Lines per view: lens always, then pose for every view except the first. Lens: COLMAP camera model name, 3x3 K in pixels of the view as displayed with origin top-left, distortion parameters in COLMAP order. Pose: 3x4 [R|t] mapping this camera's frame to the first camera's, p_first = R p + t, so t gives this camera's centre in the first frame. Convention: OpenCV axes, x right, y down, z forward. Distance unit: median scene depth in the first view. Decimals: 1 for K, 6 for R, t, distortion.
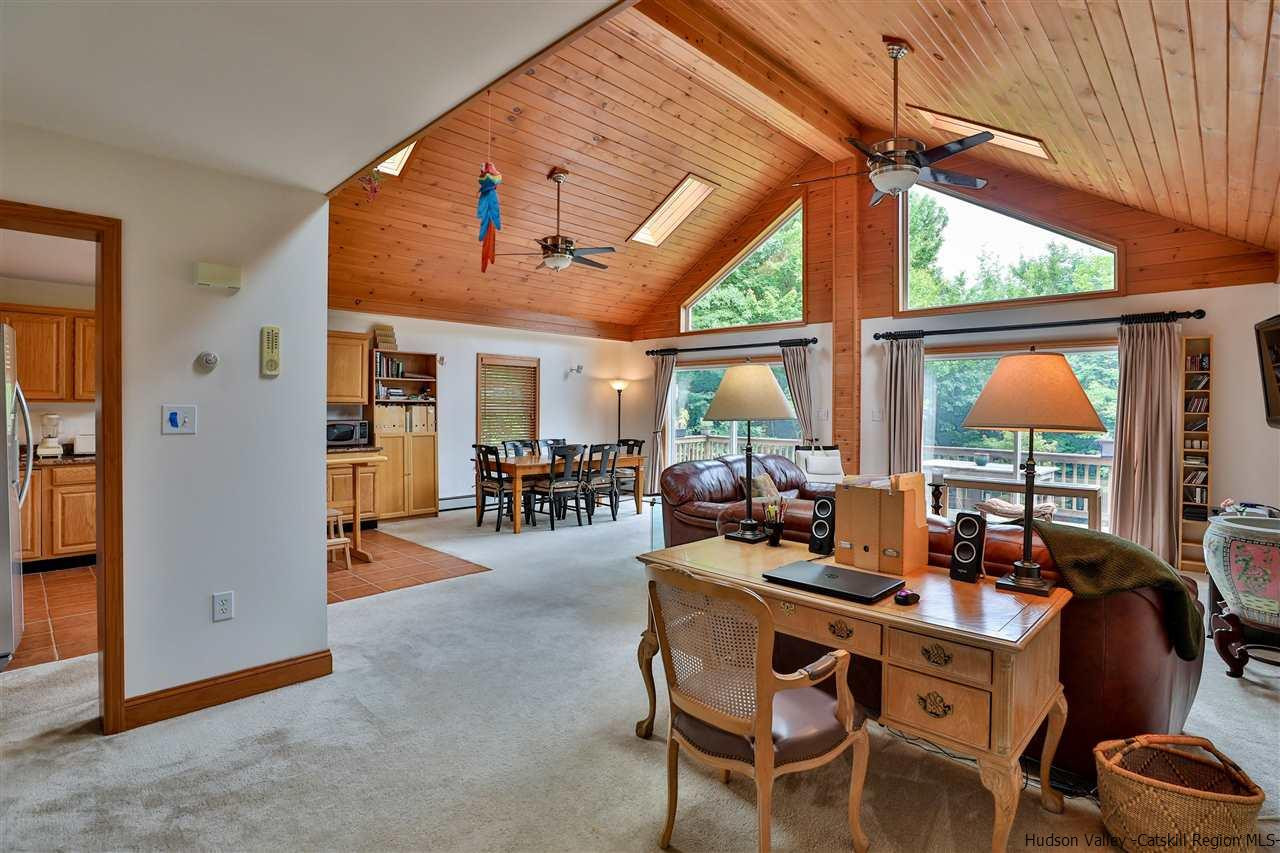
lens RADIAL K [[650.8, 0, 645.0], [0, 650.8, 410.7], [0, 0, 1]] dist [-0.026464, 0.000525]
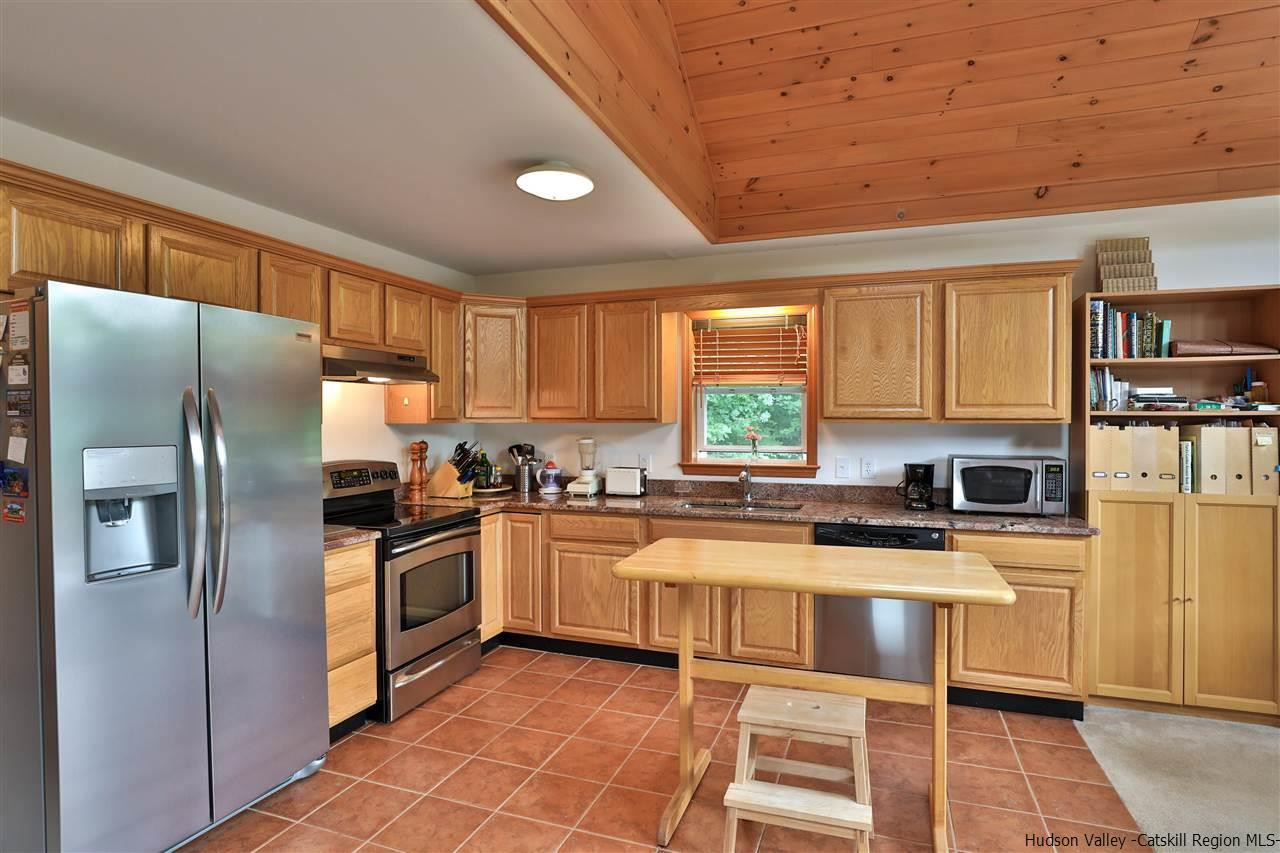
lens RADIAL K [[685.2, 0, 646.2], [0, 685.2, 429.1], [0, 0, 1]] dist [-0.022296, 0.003199]
pose [[0.397335, 0.005919, -0.917654, -0.119229], [-0.001811, 0.999982, 0.005666, -0.007500], [0.917672, -0.000589, 0.397339, 0.539975]]
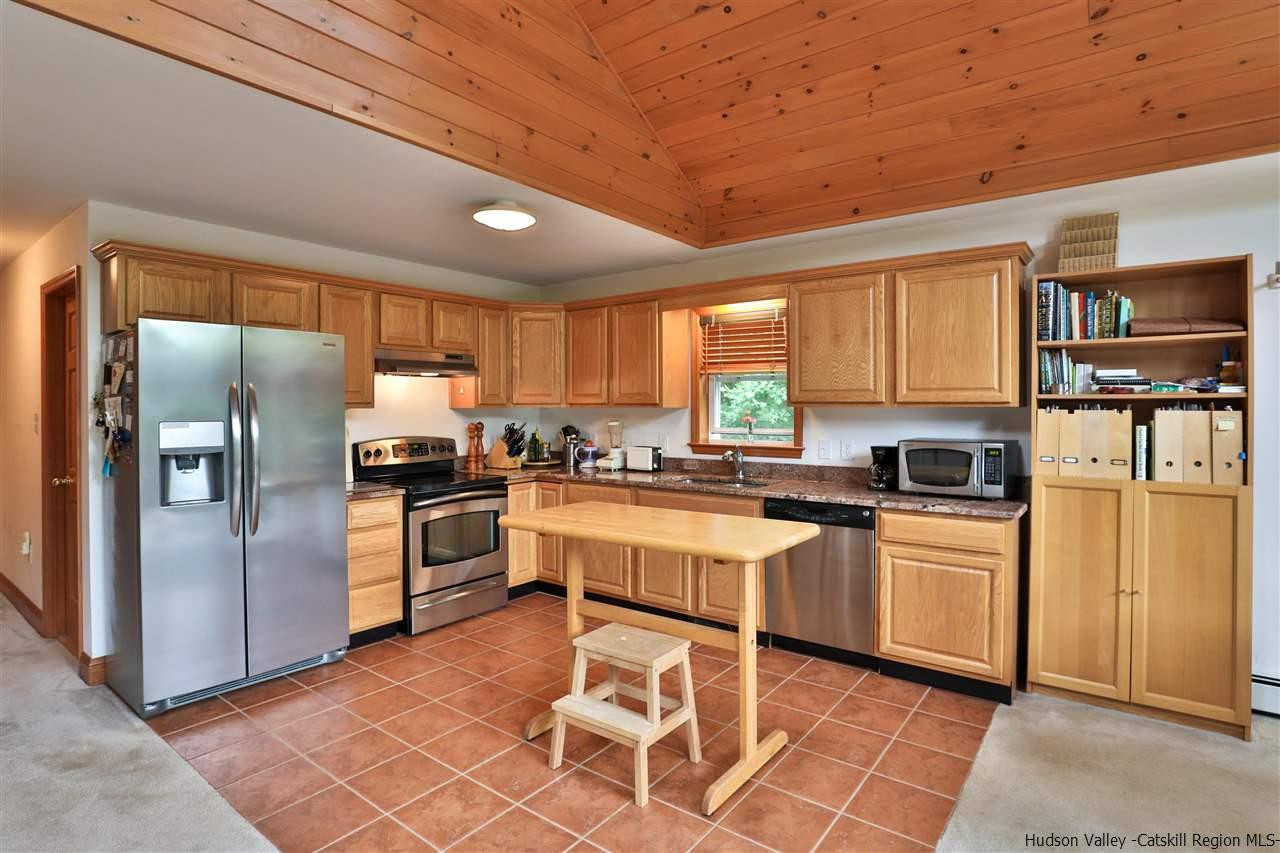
lens RADIAL K [[650.8, 0, 645.0], [0, 650.8, 410.7], [0, 0, 1]] dist [-0.026464, 0.000525]
pose [[0.112485, -0.001189, -0.993653, -0.028933], [-0.002460, 0.999996, -0.001475, -0.005571], [0.993650, 0.002610, 0.112481, 0.682454]]
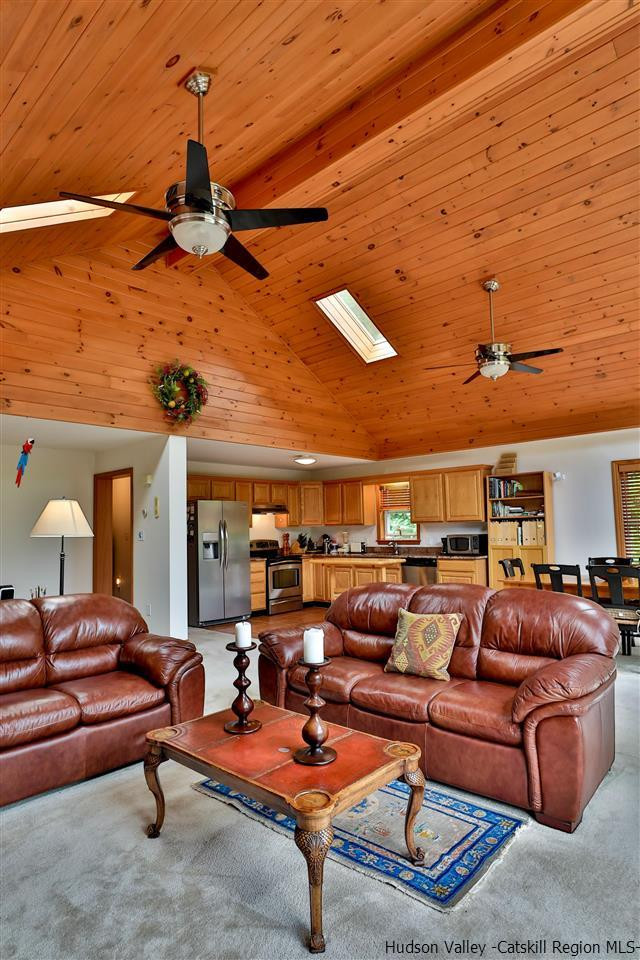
lens RADIAL K [[554.1, 0, 320.0], [0, 554.1, 480.0], [0, 0, 1]] dist [-0.013761, 0.001615]
pose [[0.006022, -0.095850, -0.995378, 0.601240], [0.019088, 0.995225, -0.095720, 0.006259], [0.999800, -0.018424, 0.007823, 0.659793]]
